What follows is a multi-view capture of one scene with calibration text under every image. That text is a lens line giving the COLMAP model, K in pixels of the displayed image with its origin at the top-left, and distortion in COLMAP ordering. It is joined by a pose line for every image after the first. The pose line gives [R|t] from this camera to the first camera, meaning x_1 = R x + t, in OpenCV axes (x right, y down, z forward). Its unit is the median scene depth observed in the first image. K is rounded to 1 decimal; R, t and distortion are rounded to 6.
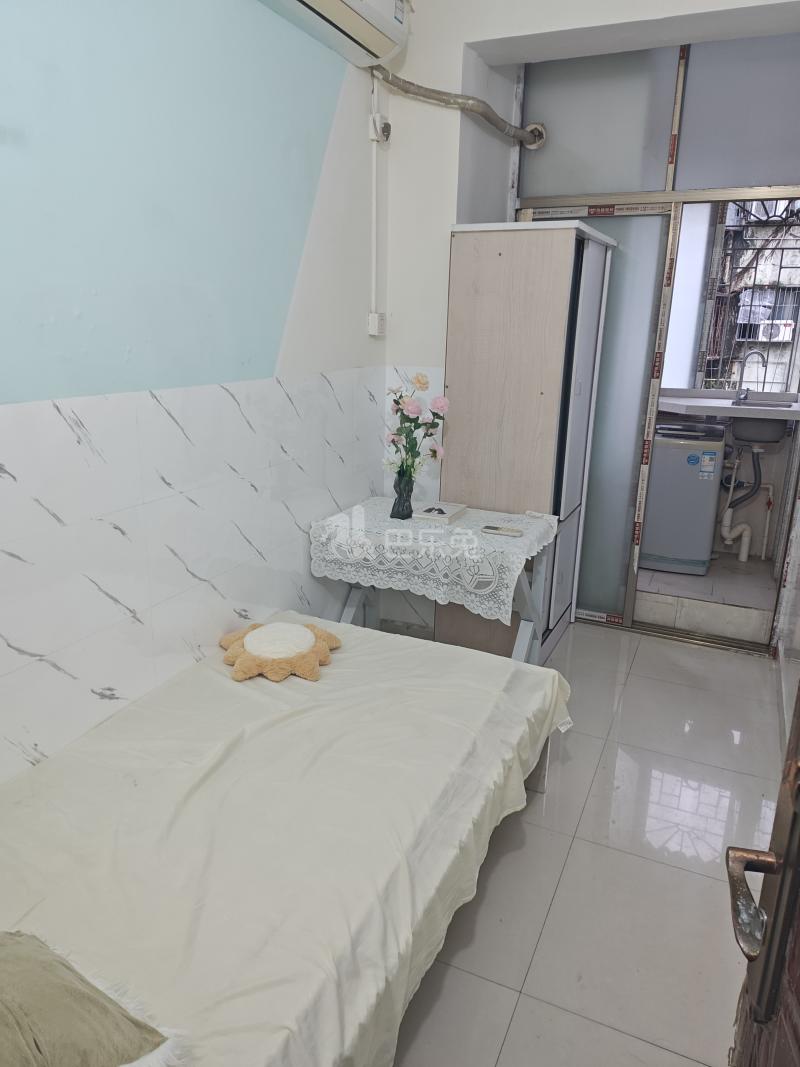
lens RADIAL K [[756.5, 0, 380.0], [0, 756.5, 539.2], [0, 0, 1]] dist [0.058869, -0.075199]
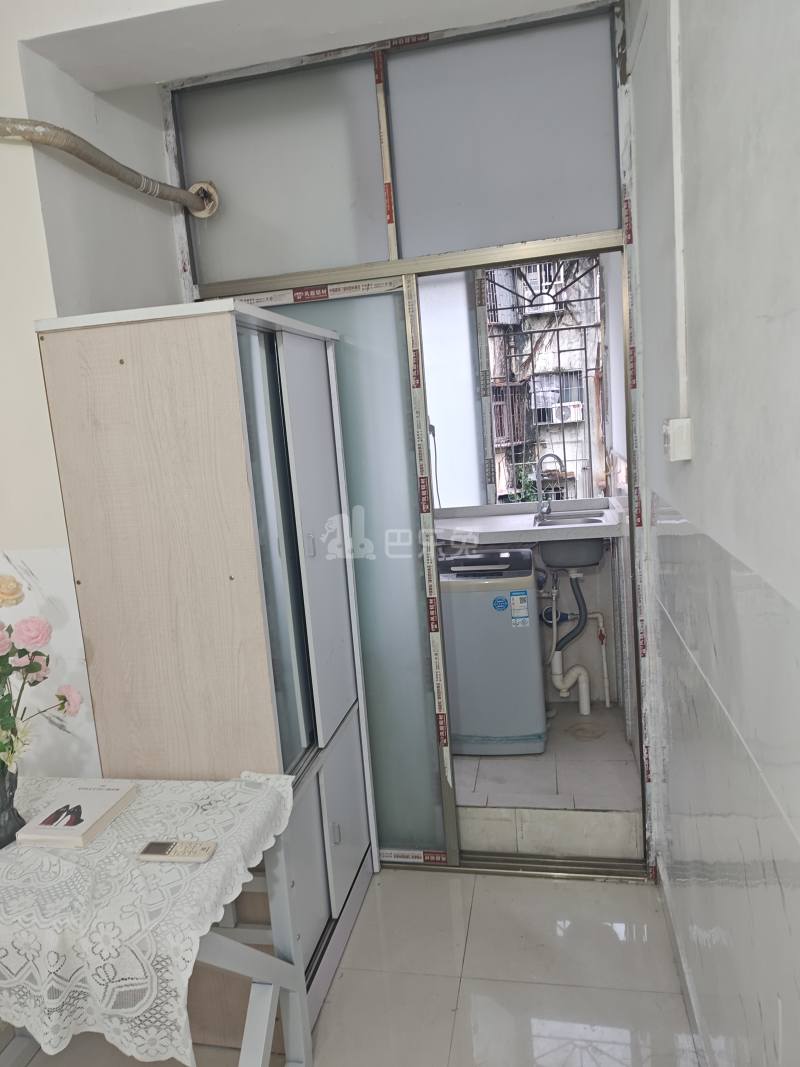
lens RADIAL K [[756.5, 0, 388.2], [0, 756.5, 532.8], [0, 0, 1]] dist [0.058869, -0.075199]
pose [[0.967699, -0.130311, 0.215819, 0.172106], [0.159301, 0.979560, -0.122824, -0.110973], [-0.195403, 0.153237, 0.968678, 0.326404]]
